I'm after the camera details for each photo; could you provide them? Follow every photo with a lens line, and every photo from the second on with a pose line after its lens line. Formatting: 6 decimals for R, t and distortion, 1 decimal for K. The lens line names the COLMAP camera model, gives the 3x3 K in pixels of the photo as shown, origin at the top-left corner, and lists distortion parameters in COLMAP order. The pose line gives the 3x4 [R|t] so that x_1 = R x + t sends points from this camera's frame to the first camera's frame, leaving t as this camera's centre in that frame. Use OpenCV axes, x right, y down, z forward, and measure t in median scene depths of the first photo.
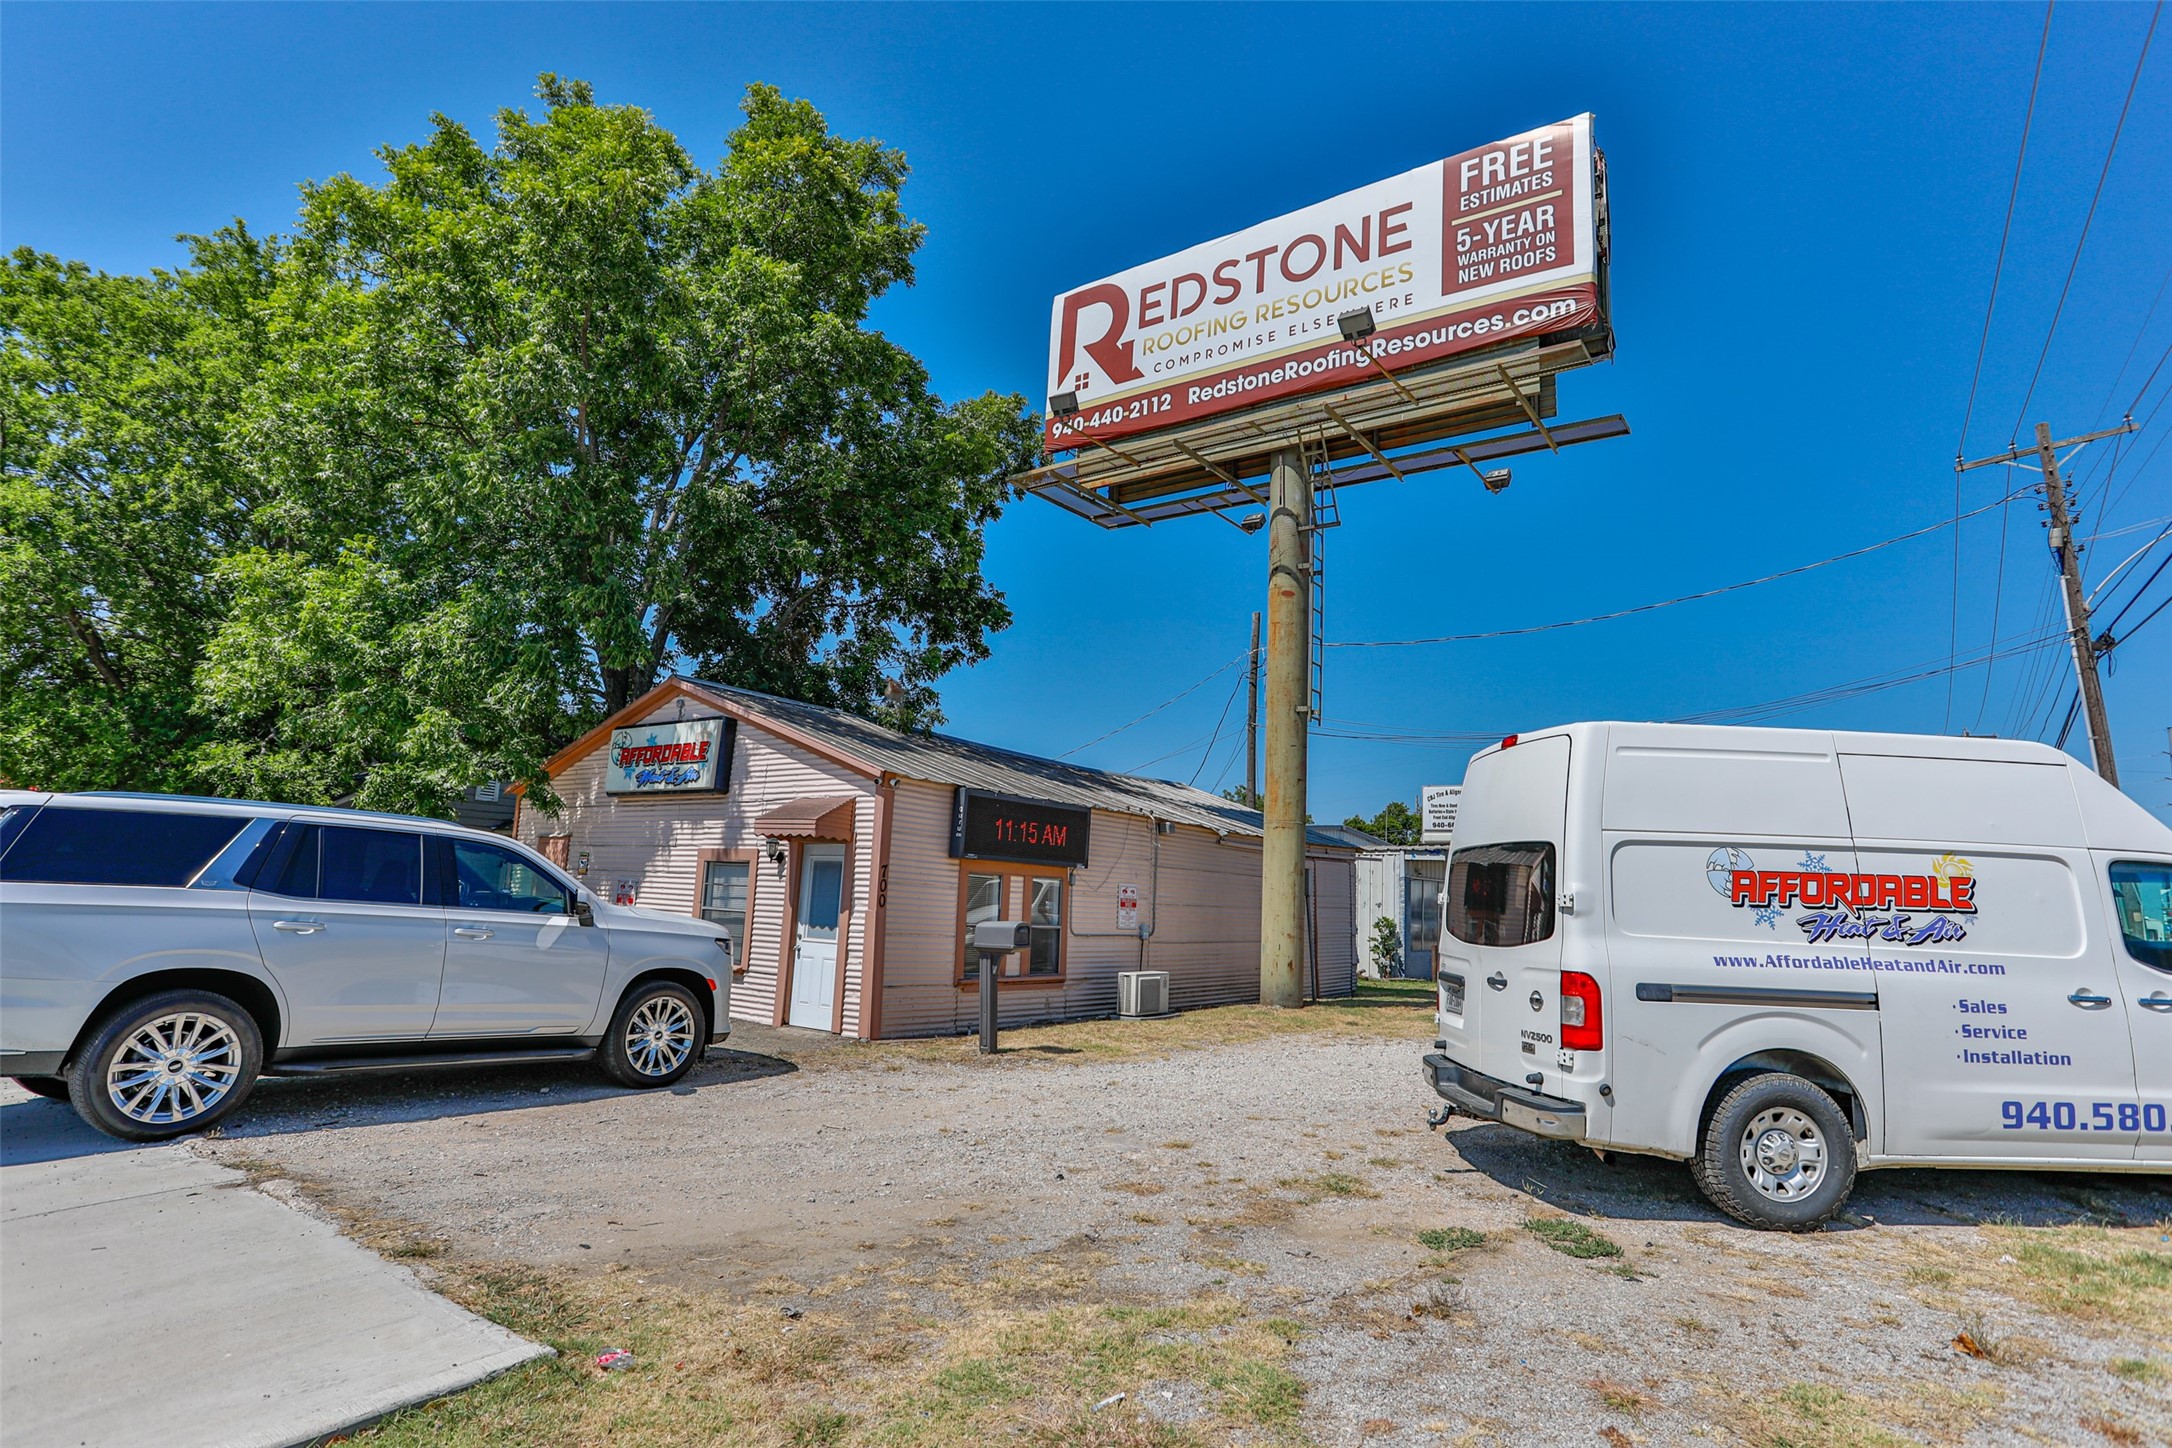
lens RADIAL K [[1082.3, 0, 1084.5], [0, 1082.3, 718.6], [0, 0, 1]] dist [-0.016517, 0.000371]
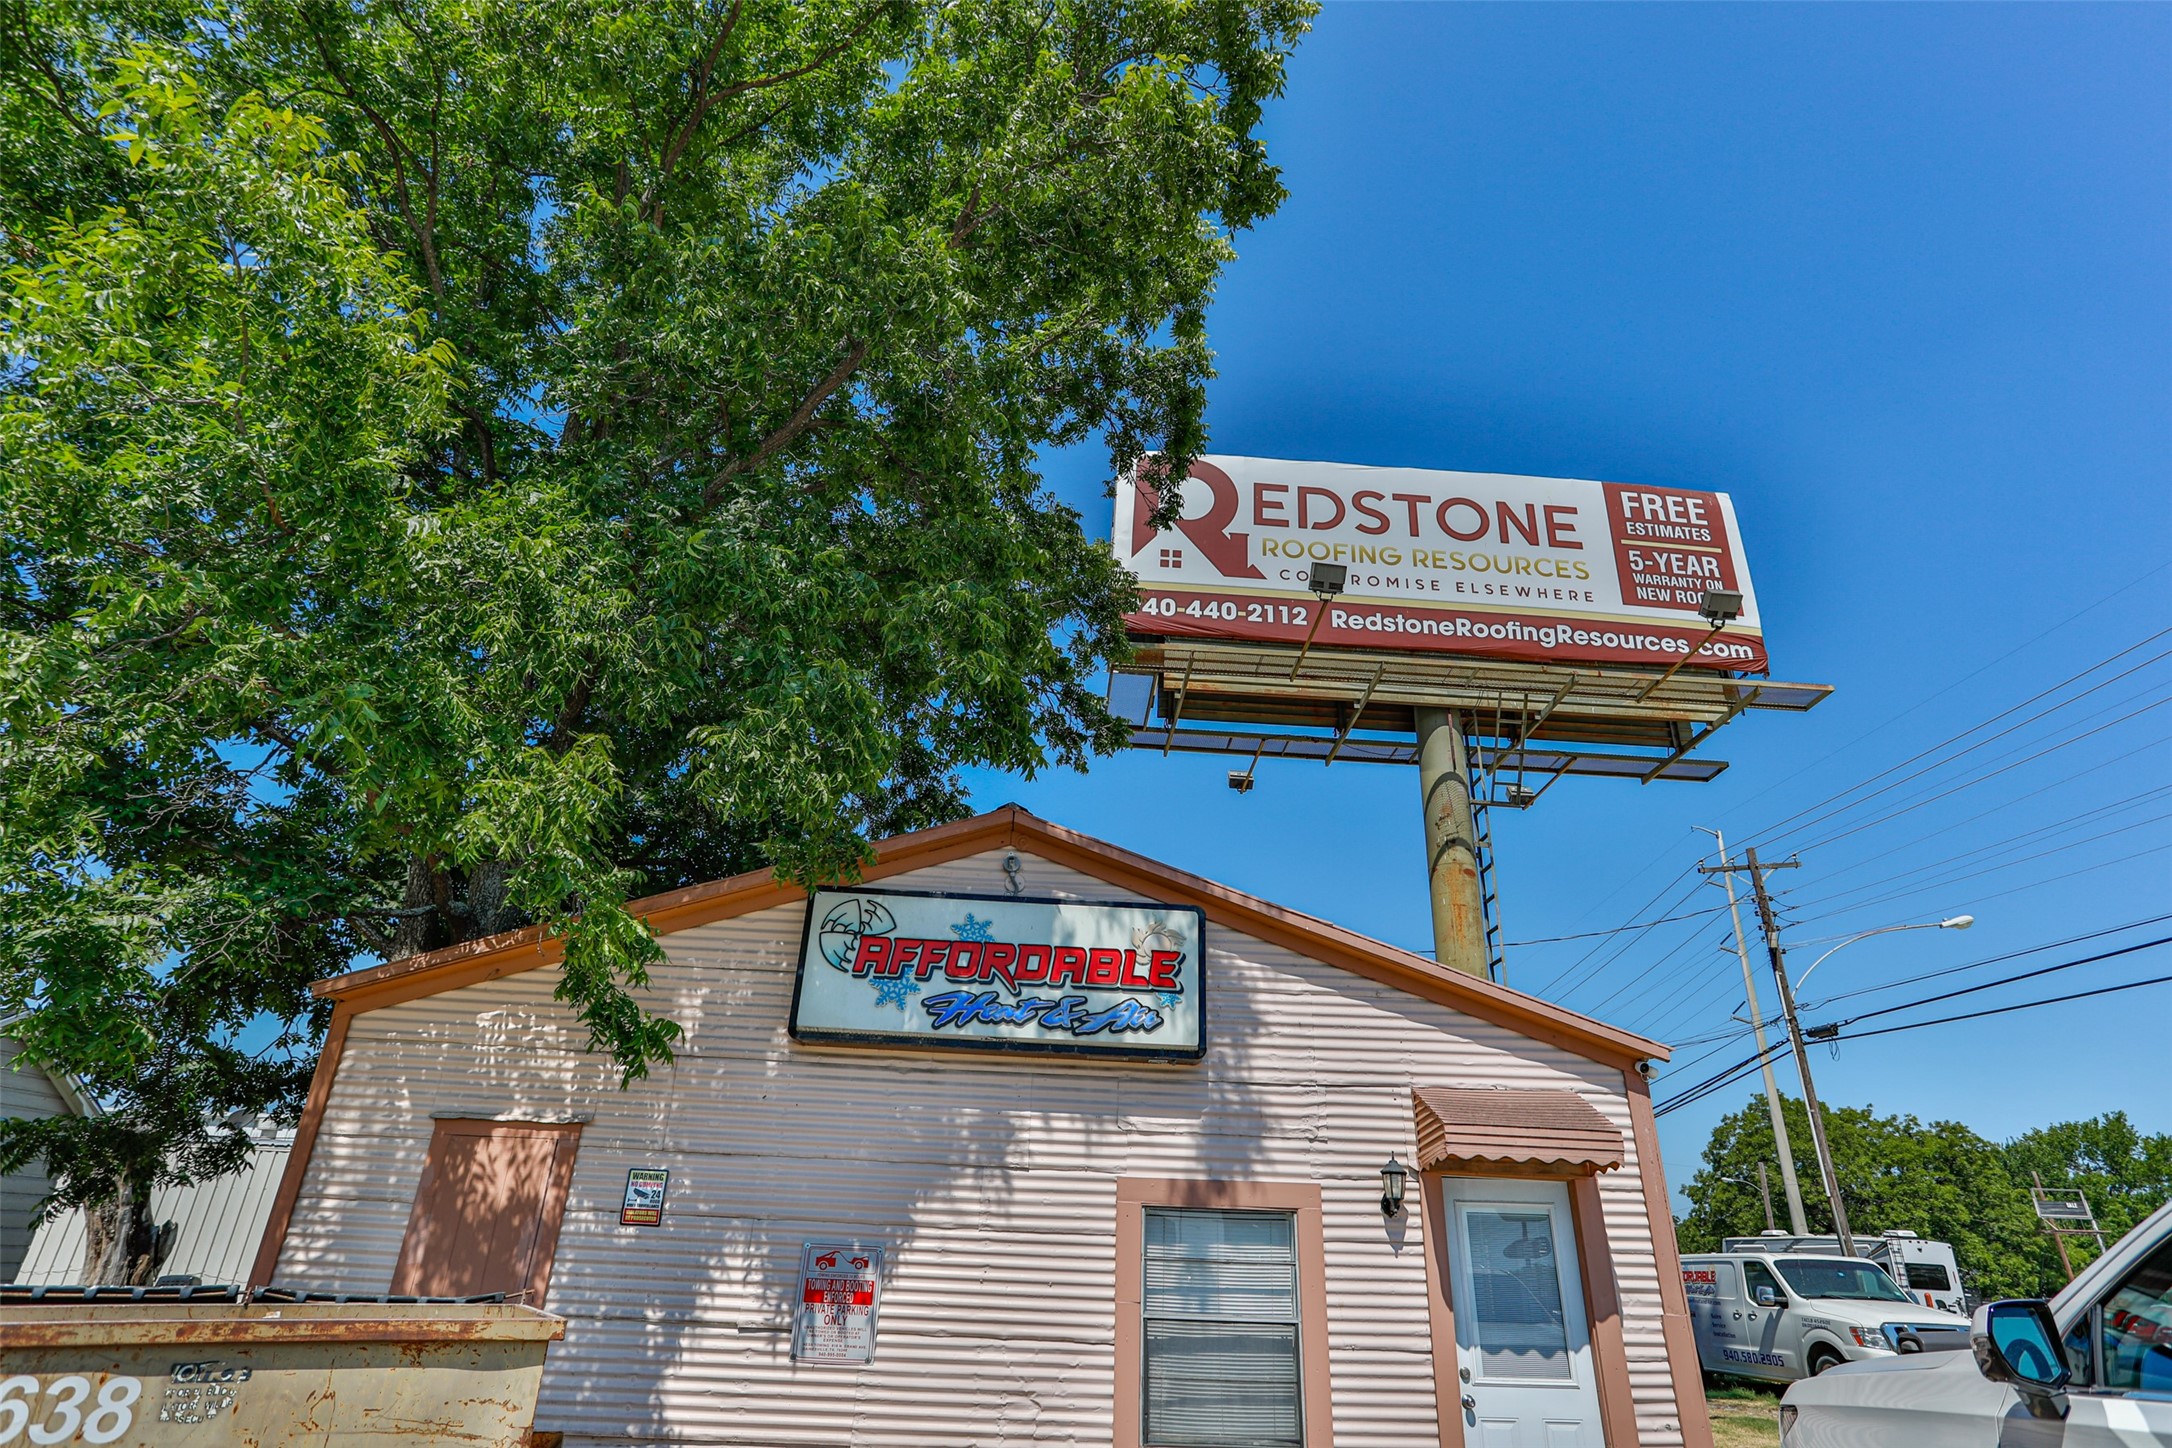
lens RADIAL K [[1125.7, 0, 1089.5], [0, 1125.7, 742.3], [0, 0, 1]] dist [-0.002289, 0.000108]
pose [[0.781948, 0.252249, 0.570024, -0.585420], [-0.104531, 0.954577, -0.279028, 0.065450], [-0.614516, 0.158600, 0.772797, 0.502898]]
